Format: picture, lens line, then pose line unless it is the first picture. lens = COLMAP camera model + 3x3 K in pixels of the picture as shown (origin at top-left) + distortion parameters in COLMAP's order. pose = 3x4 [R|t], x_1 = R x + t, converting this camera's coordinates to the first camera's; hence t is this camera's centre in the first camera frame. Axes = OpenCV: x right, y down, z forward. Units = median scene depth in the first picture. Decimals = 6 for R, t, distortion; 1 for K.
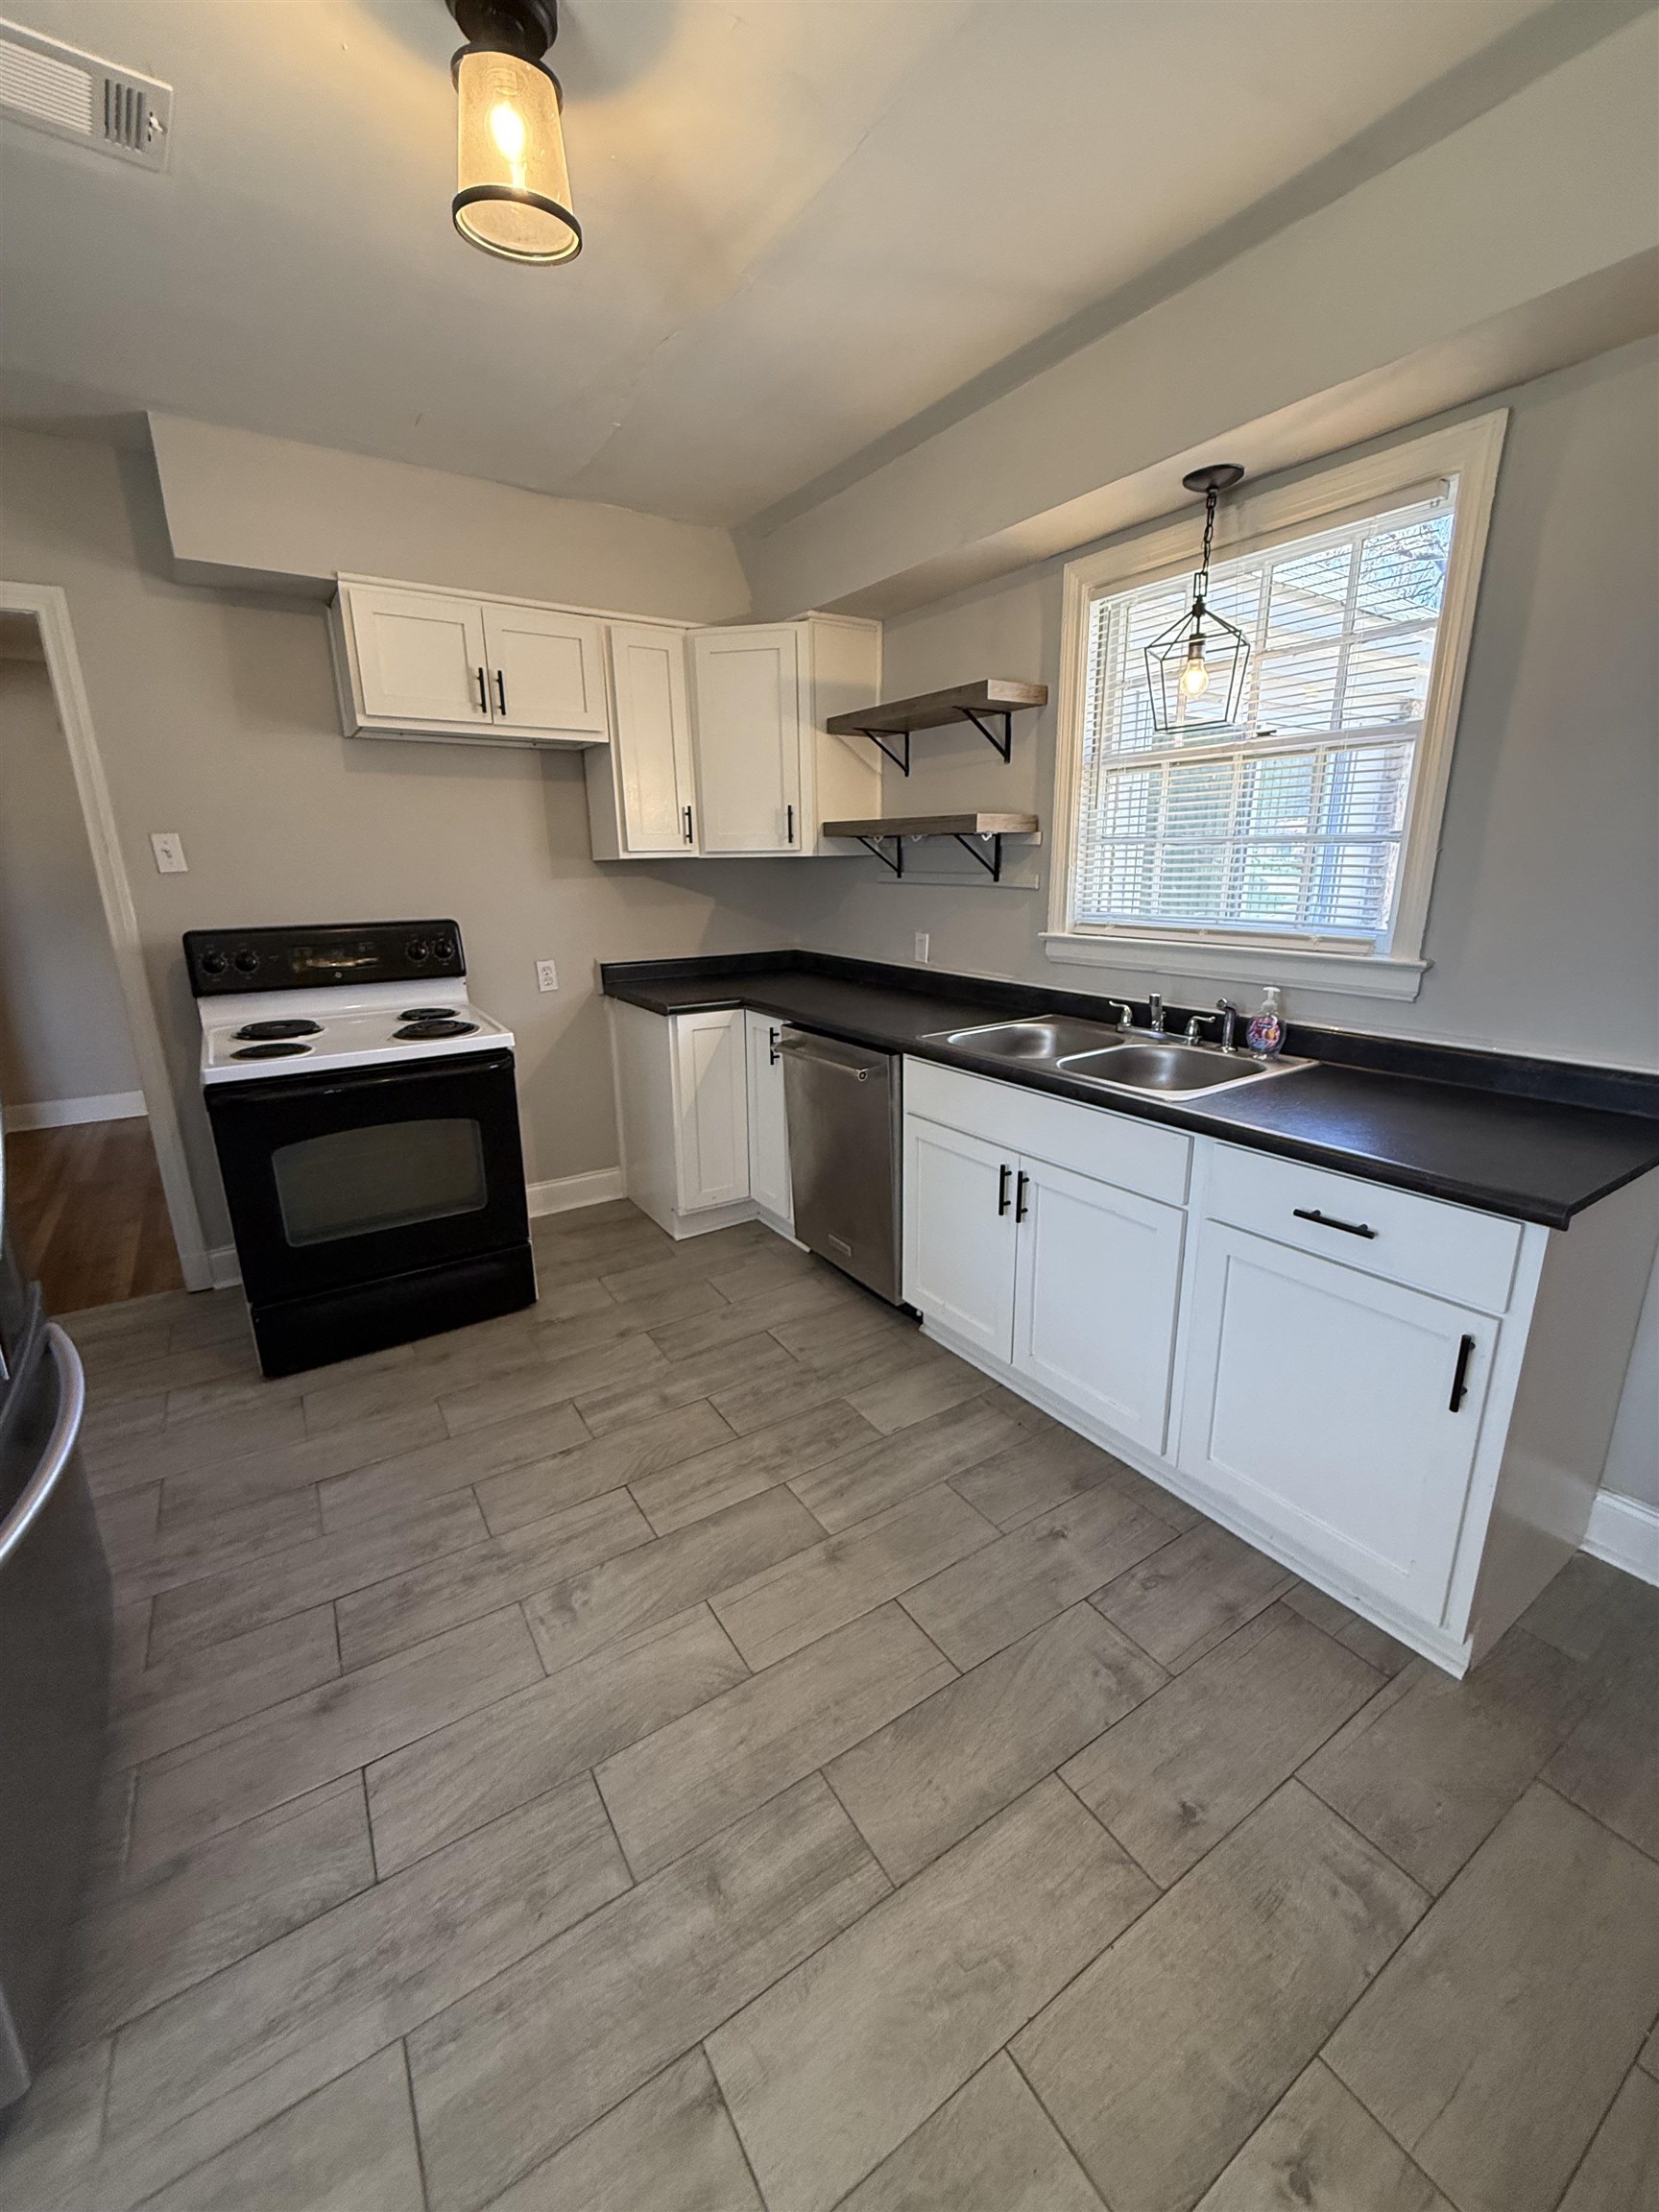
lens RADIAL K [[883.5, 0, 832.3], [0, 883.5, 1095.7], [0, 0, 1]] dist [0.000542, 0.000430]
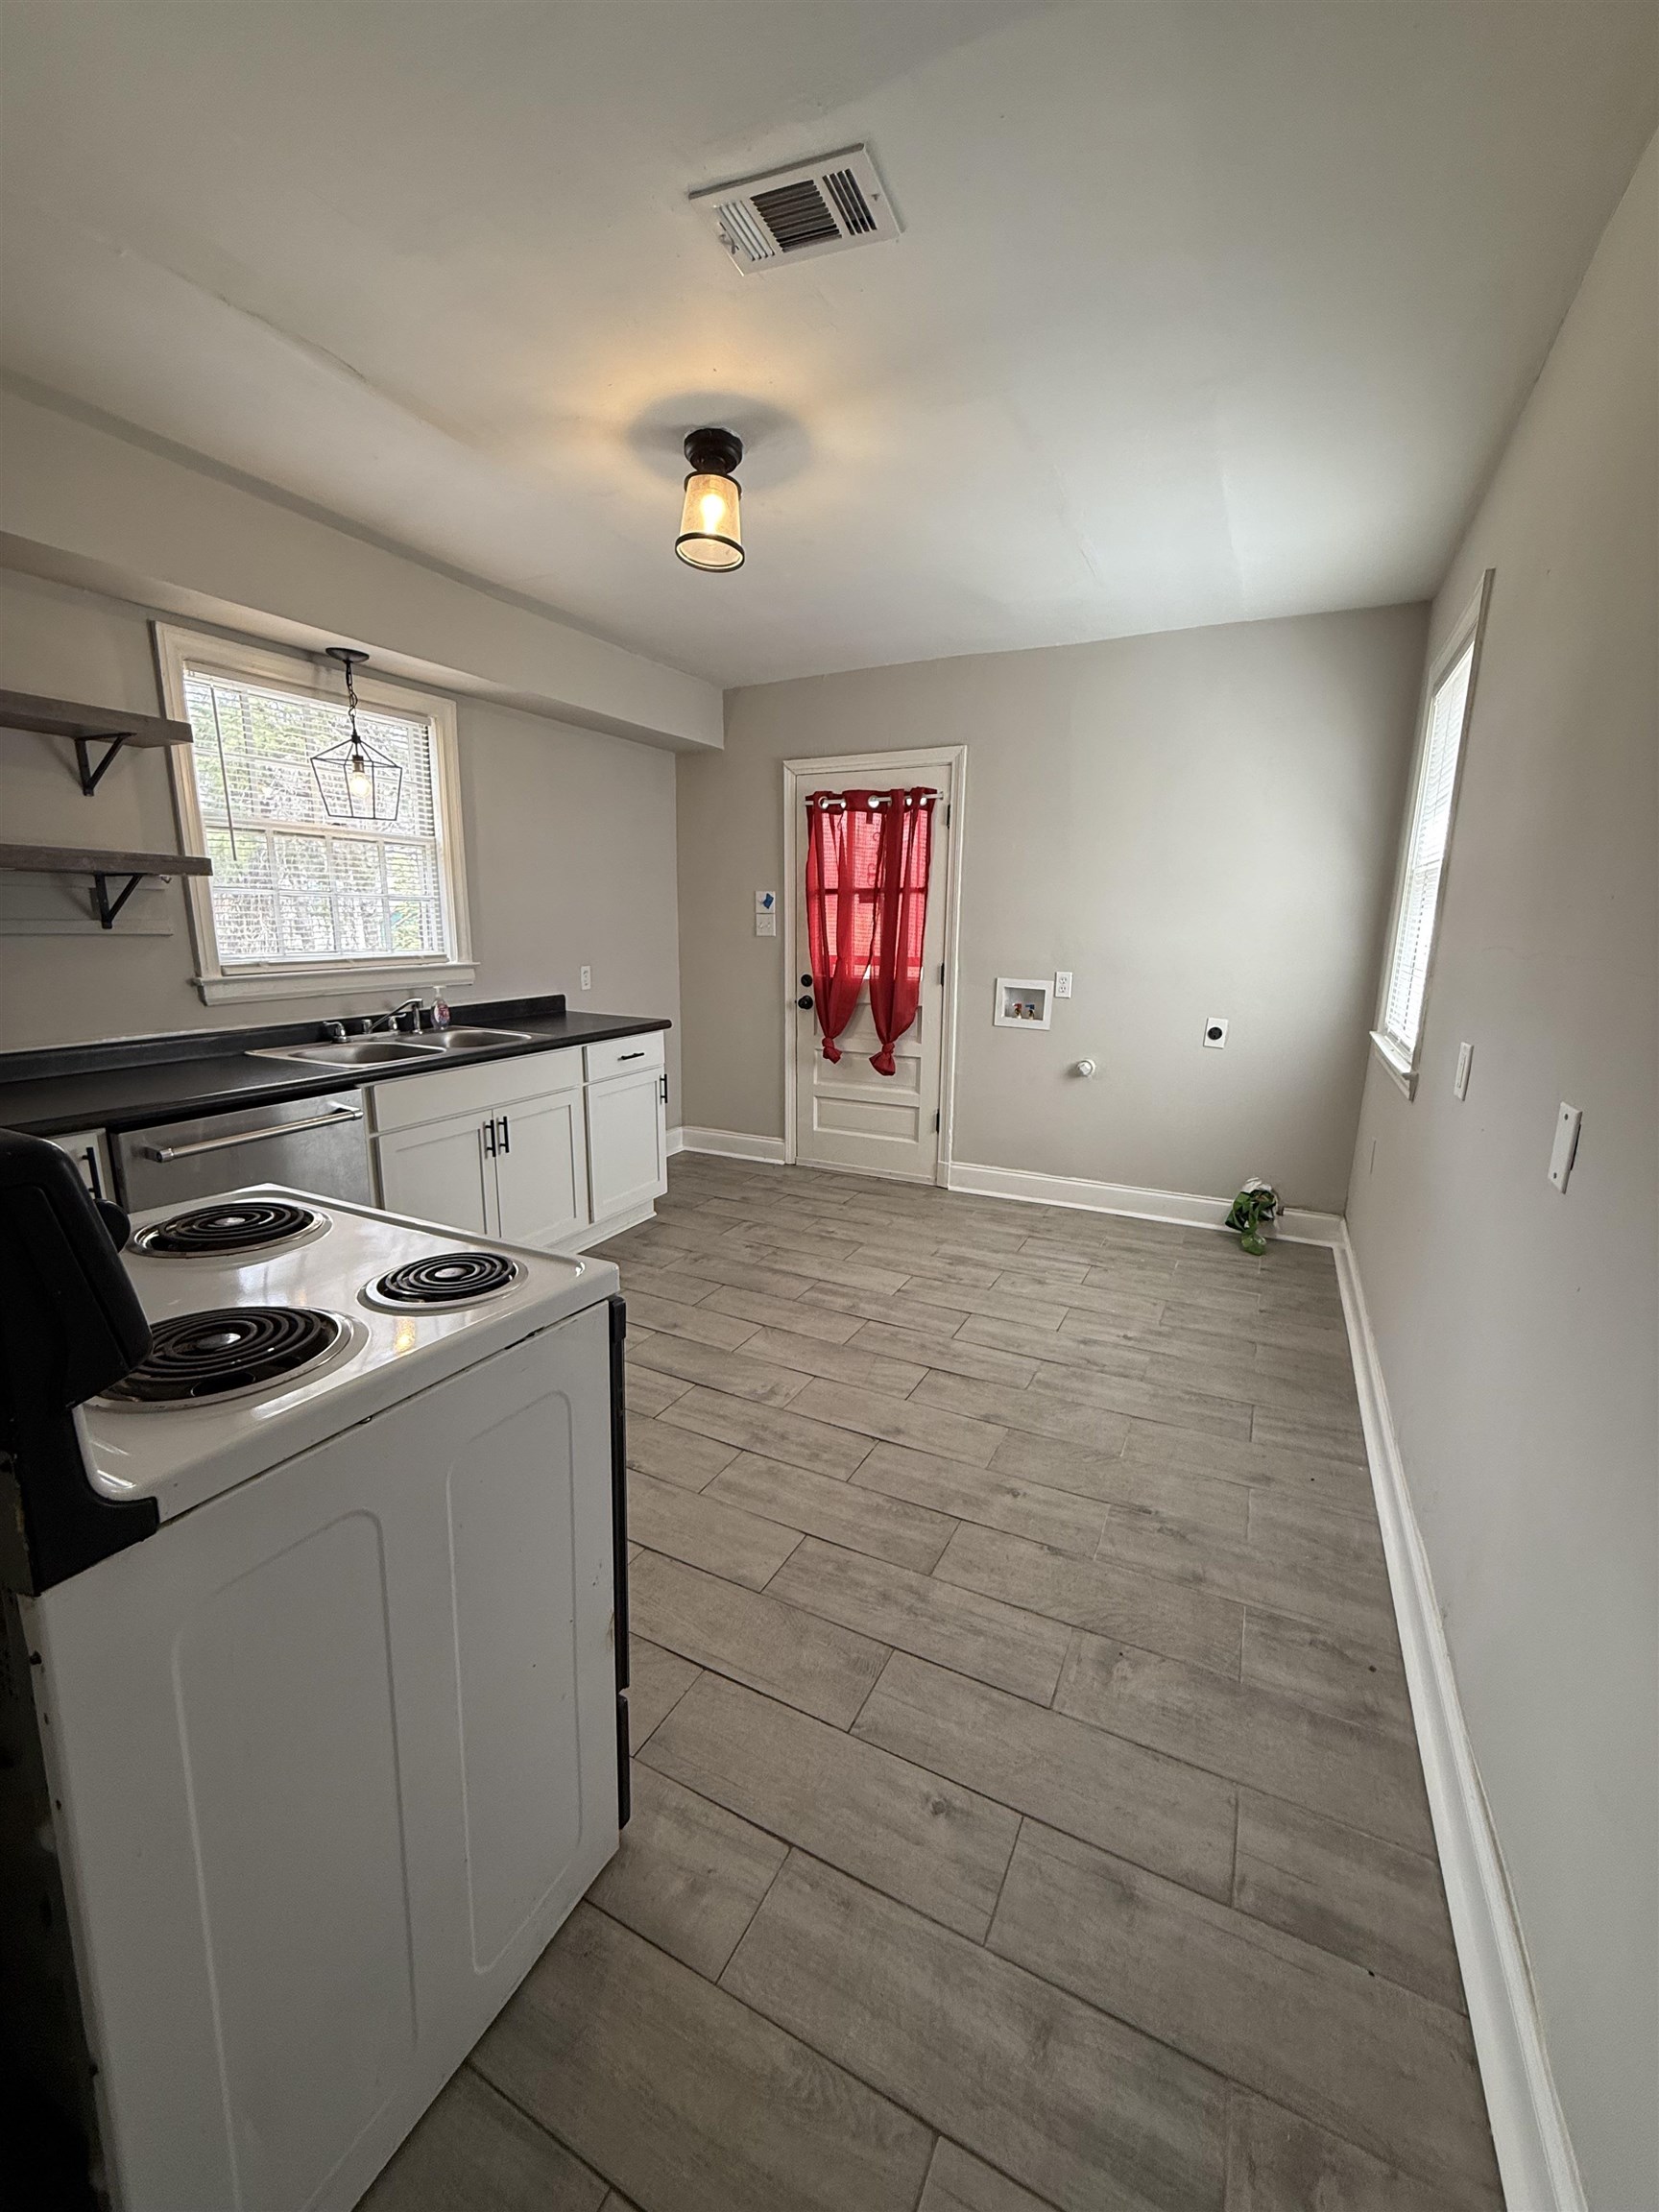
lens RADIAL K [[883.5, 0, 832.3], [0, 883.5, 1095.7], [0, 0, 1]] dist [0.000542, 0.000430]
pose [[-0.502139, -0.162448, 0.849392, -1.558072], [0.224414, 0.924073, 0.309399, -0.333704], [-0.835162, 0.345977, -0.427558, 1.387727]]
